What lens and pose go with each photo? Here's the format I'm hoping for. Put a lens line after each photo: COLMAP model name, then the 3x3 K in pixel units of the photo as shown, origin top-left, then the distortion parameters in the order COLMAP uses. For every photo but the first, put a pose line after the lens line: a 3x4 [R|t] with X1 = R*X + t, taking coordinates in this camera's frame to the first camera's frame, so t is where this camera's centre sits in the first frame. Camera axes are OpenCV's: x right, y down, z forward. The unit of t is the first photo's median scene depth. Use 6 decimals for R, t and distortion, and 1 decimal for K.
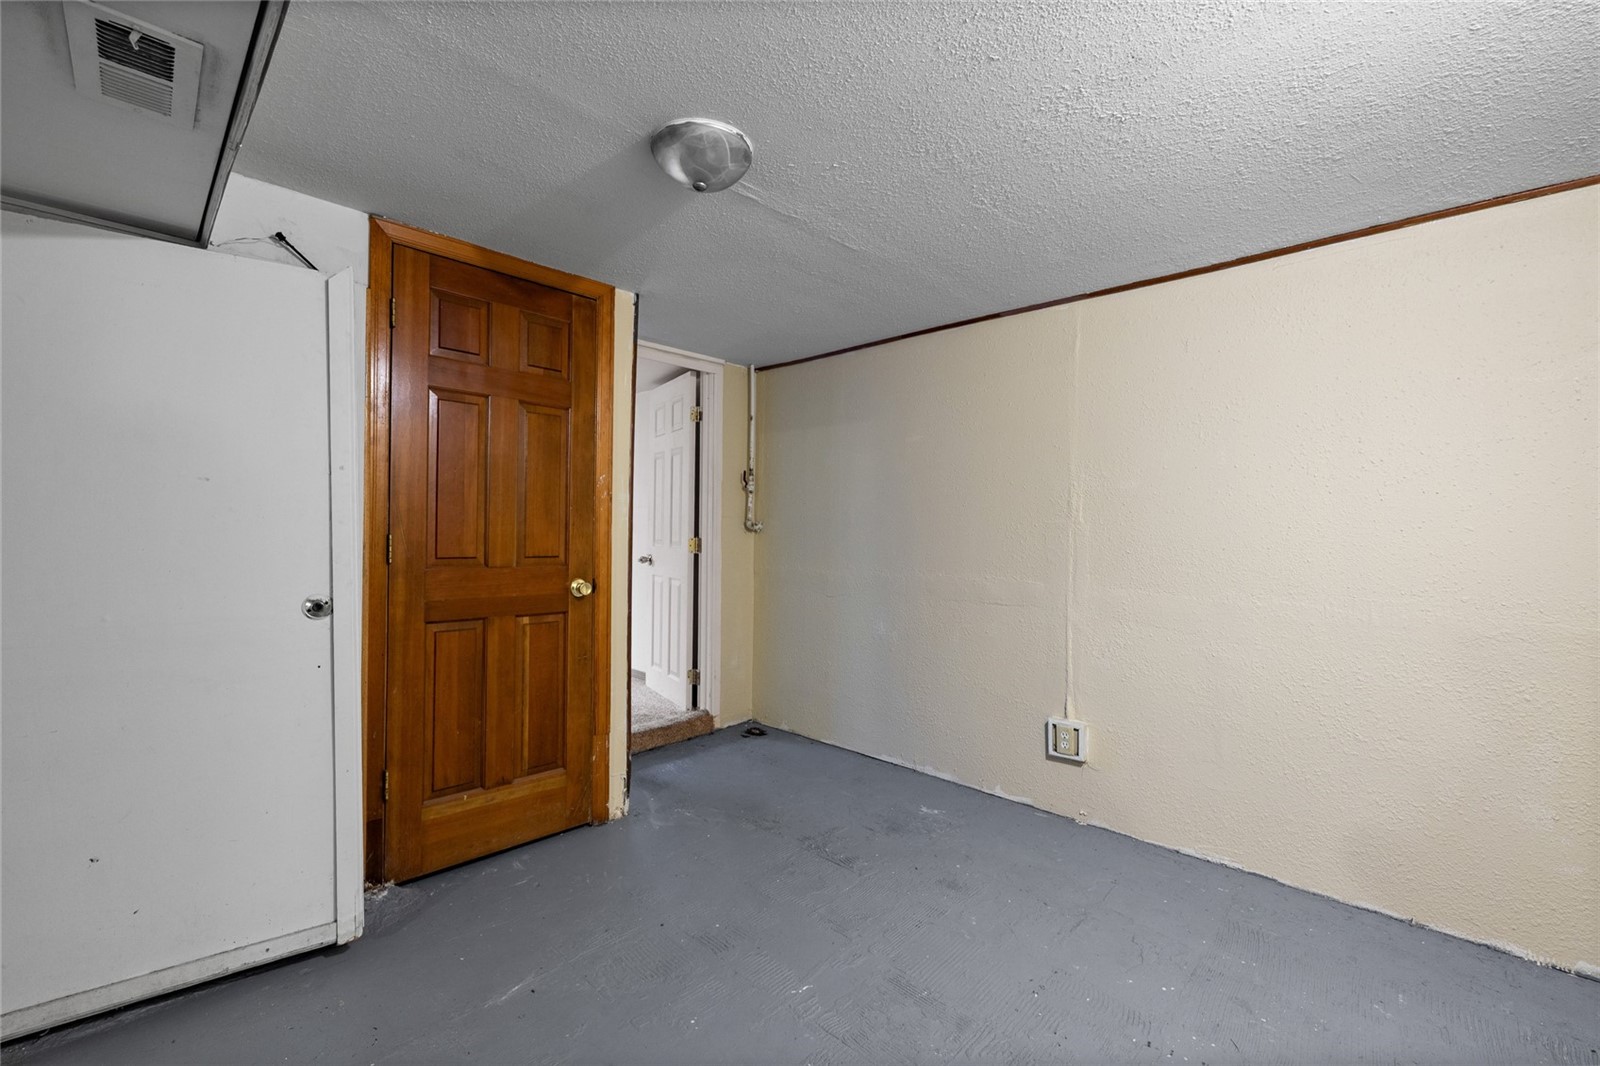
lens RADIAL K [[671.7, 0, 800.0], [0, 671.7, 533.0], [0, 0, 1]] dist [0.004182, 0.000575]
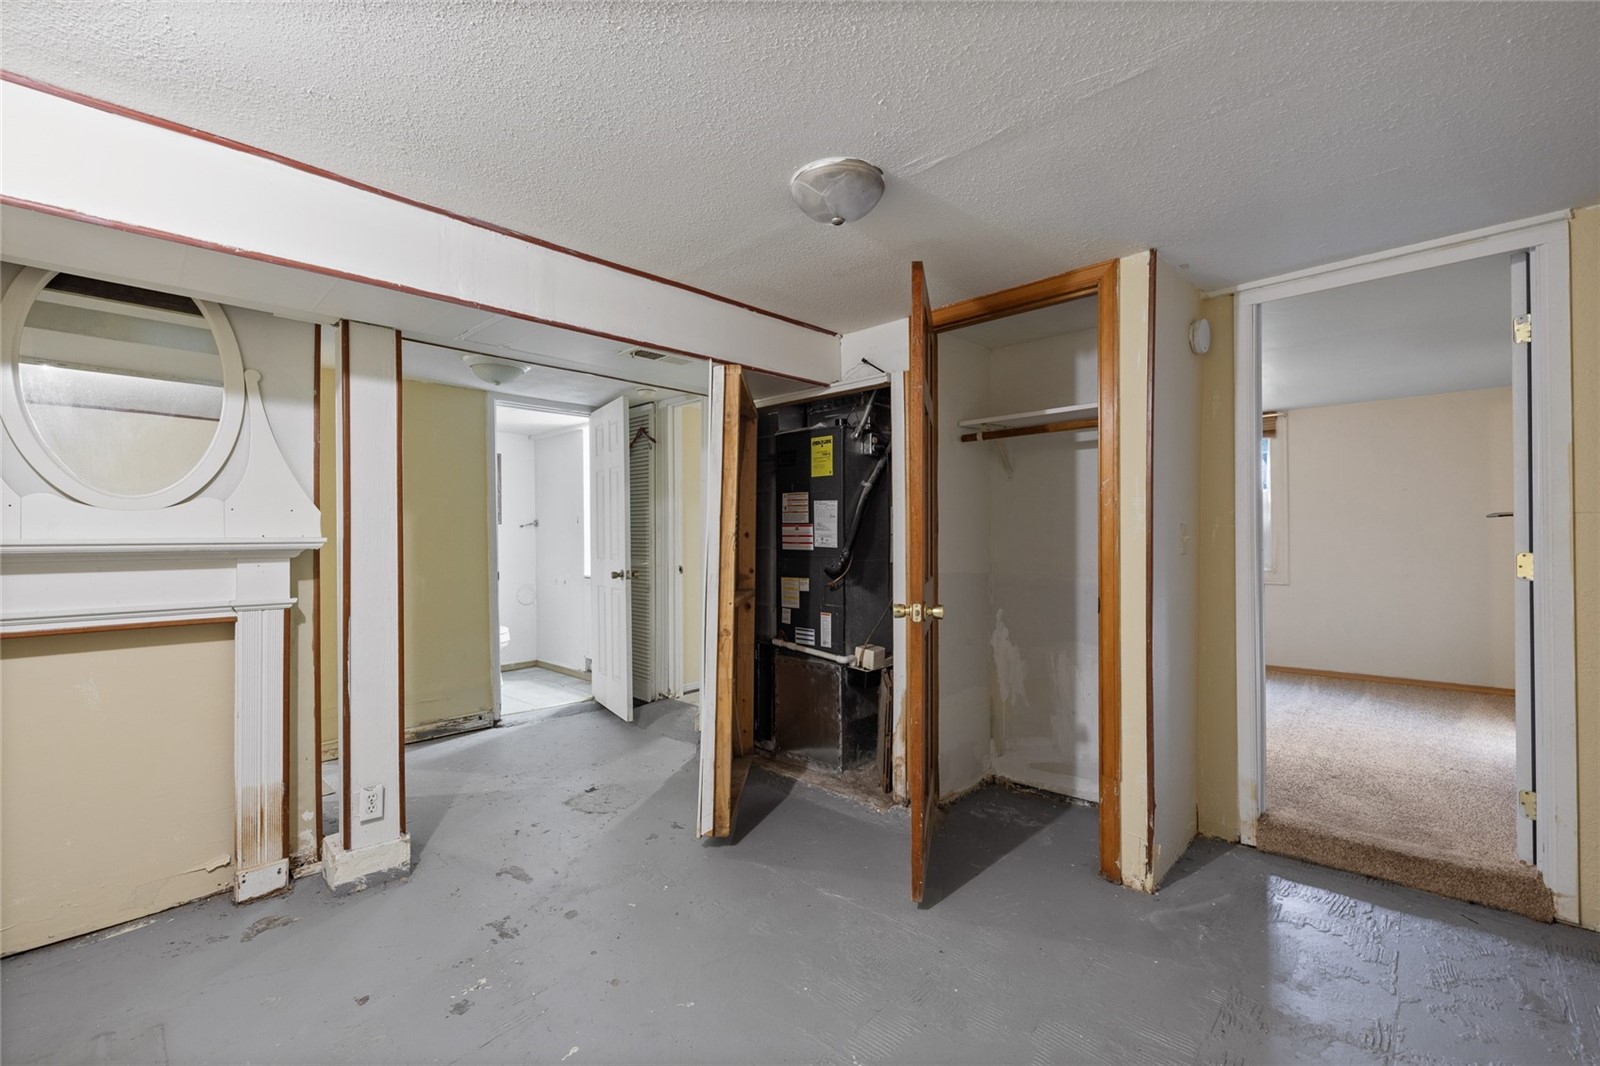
lens RADIAL K [[671.7, 0, 800.0], [0, 671.7, 533.0], [0, 0, 1]] dist [0.004182, 0.000575]
pose [[0.020656, -0.023615, -0.999508, 0.554151], [0.003749, 0.999716, -0.023542, 0.003048], [0.999780, -0.003261, 0.020739, 0.562256]]
